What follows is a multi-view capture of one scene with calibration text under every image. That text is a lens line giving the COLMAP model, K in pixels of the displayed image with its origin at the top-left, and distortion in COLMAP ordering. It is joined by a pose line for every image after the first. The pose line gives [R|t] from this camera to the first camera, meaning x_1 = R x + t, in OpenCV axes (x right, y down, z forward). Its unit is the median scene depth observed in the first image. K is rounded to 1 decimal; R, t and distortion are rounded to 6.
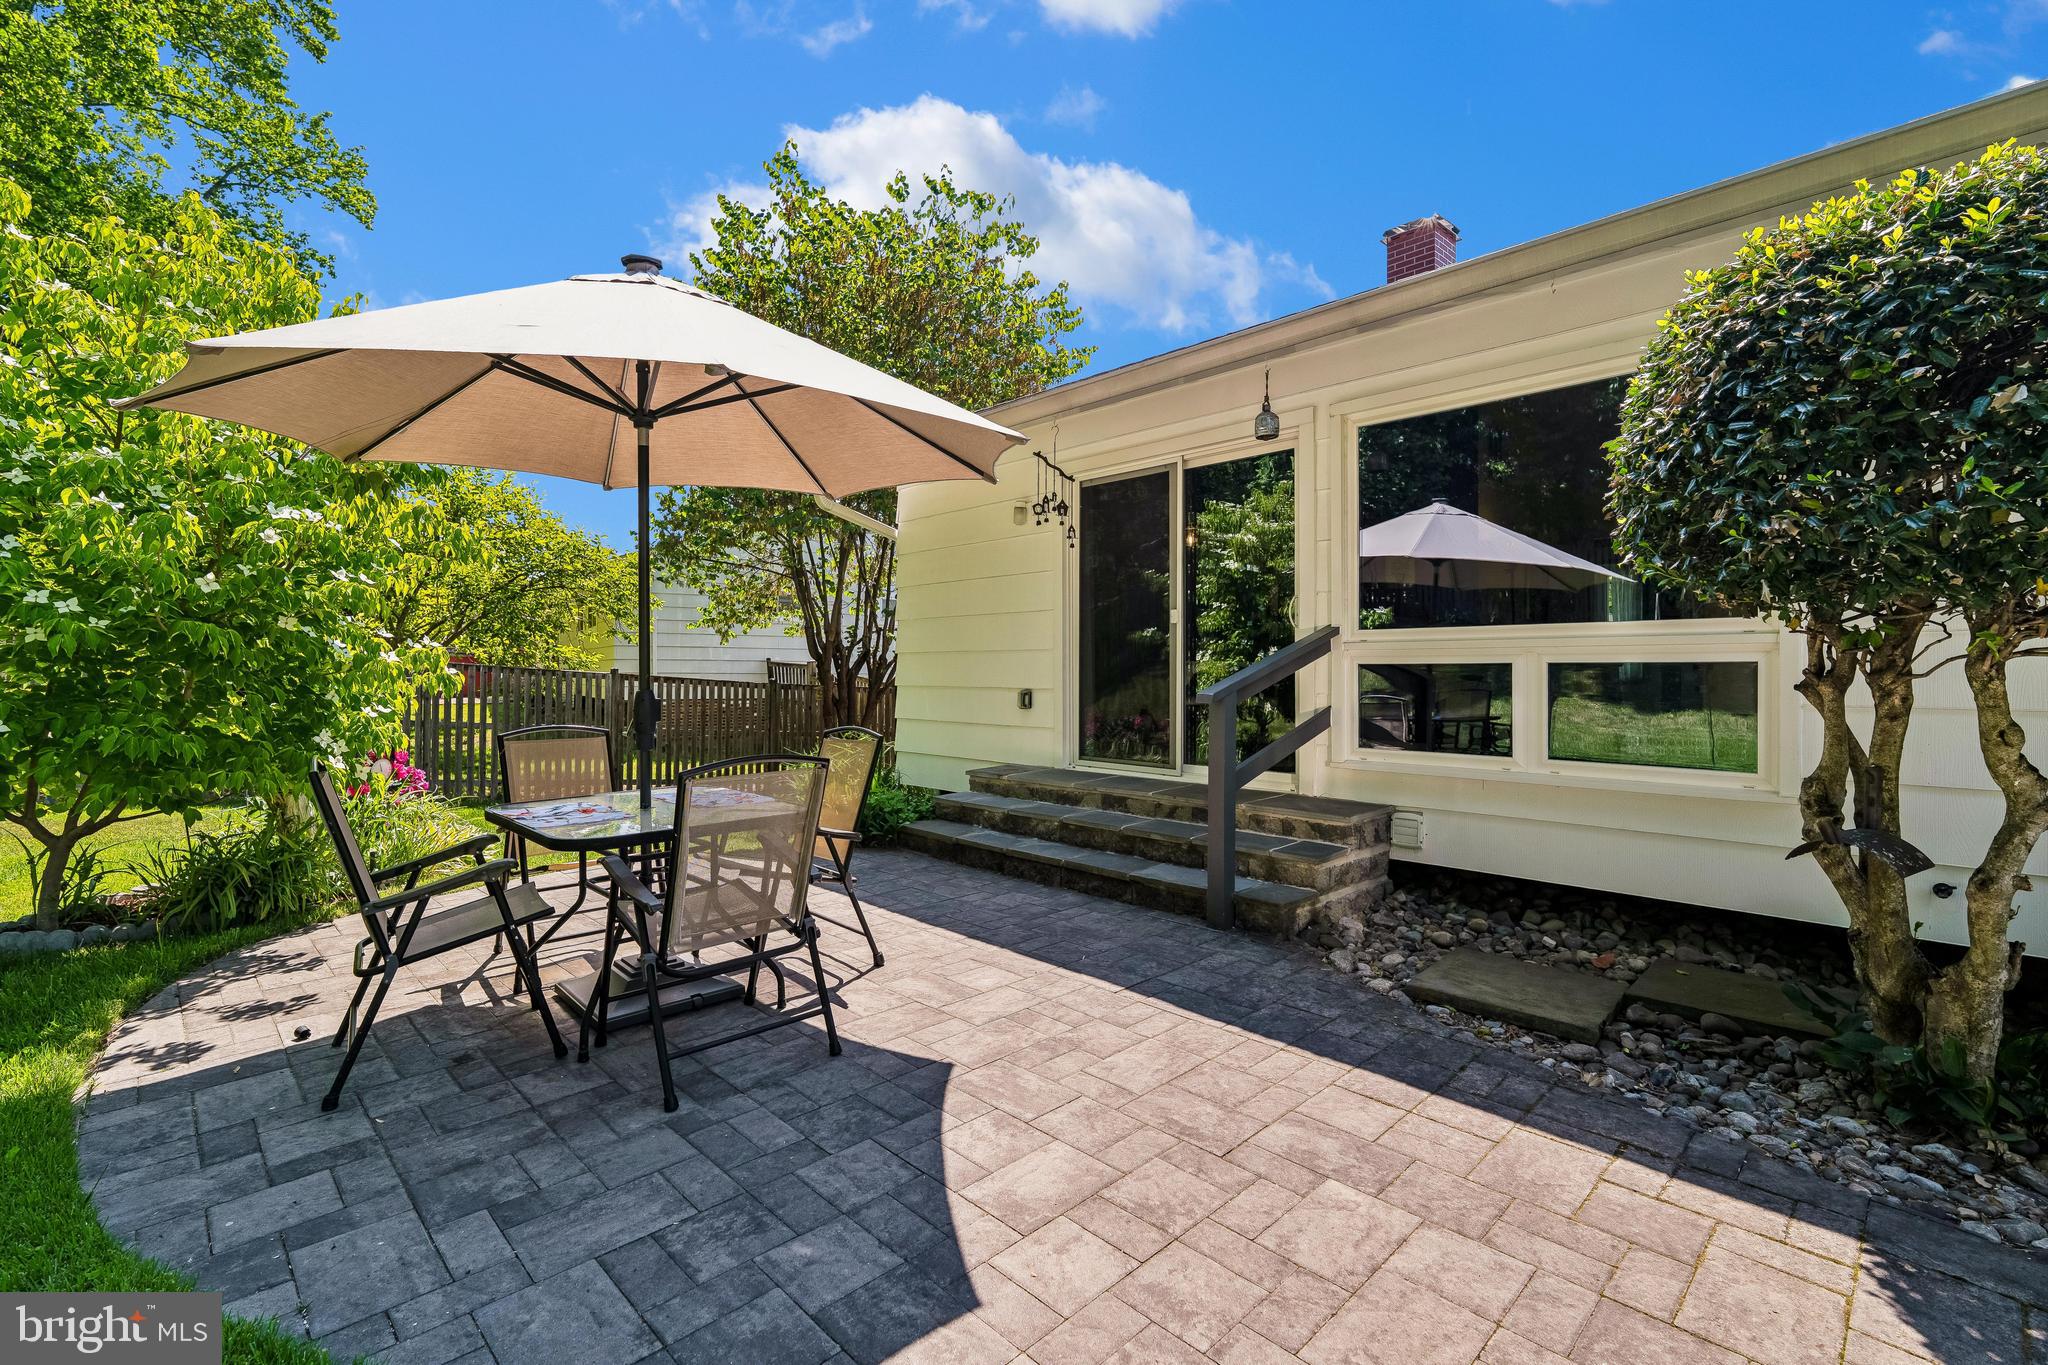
lens RADIAL K [[905.4, 0, 1017.7], [0, 905.4, 679.5], [0, 0, 1]] dist [-0.008340, 0.001101]
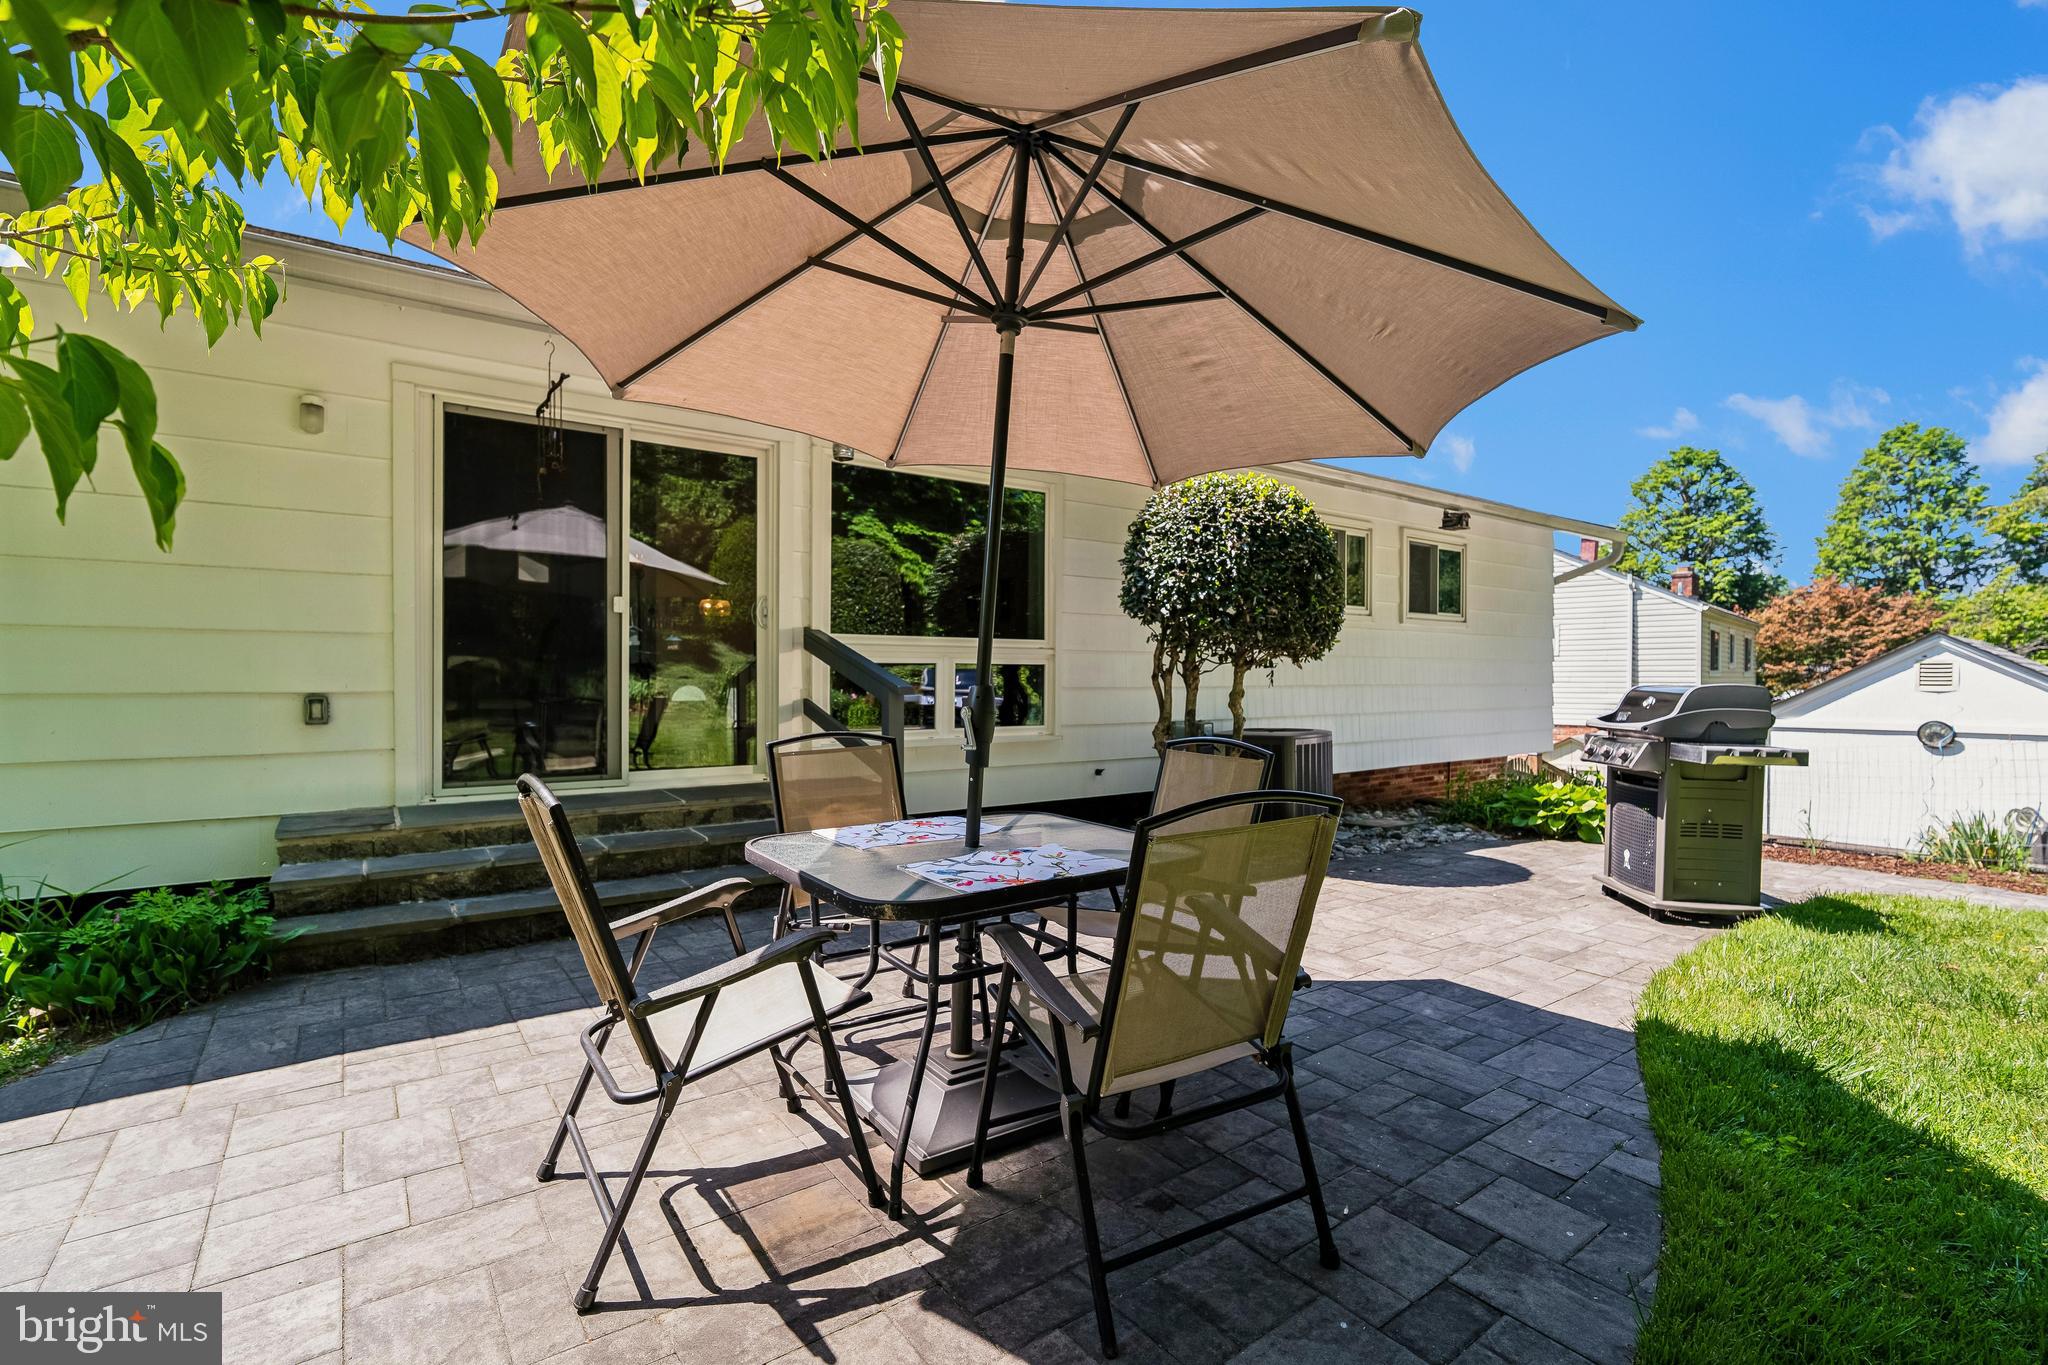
lens RADIAL K [[905.4, 0, 1017.7], [0, 905.4, 679.5], [0, 0, 1]] dist [-0.008340, 0.001101]
pose [[0.143838, -0.003967, 0.989593, -1.147590], [0.006547, 0.999974, 0.003057, 0.003485], [-0.989580, 0.006039, 0.143860, 0.864489]]
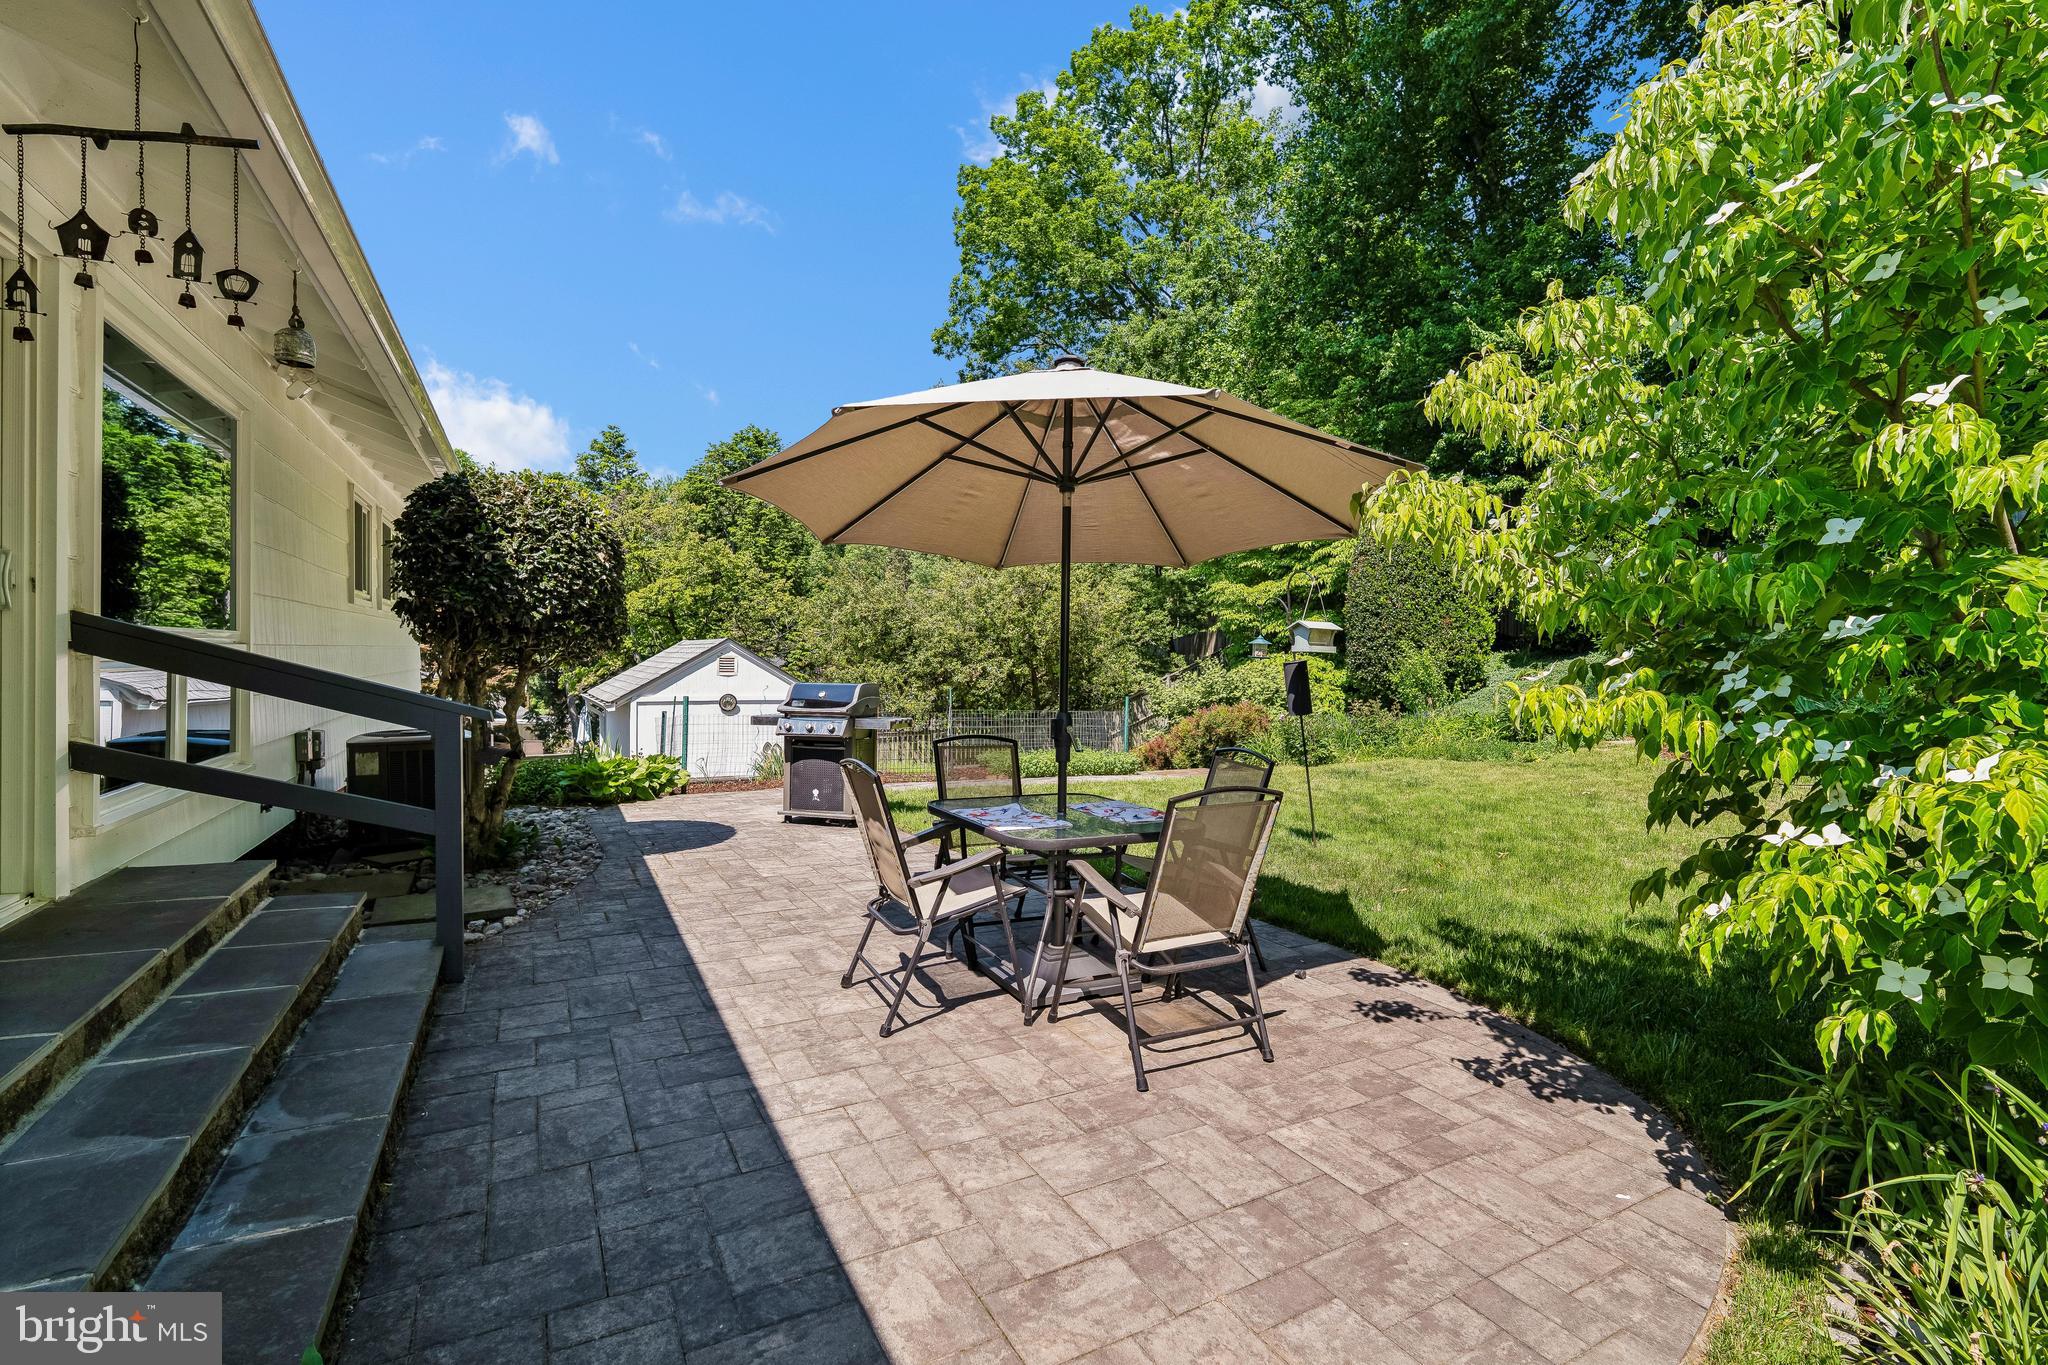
lens RADIAL K [[924.6, 0, 1011.0], [0, 924.6, 650.8], [0, 0, 1]] dist [-0.004622, 0.001057]
pose [[-0.960735, -0.016274, 0.276989, -0.683138], [-0.016815, 0.999859, 0.000425, -0.065655], [-0.276956, -0.004249, -0.960873, 2.183307]]
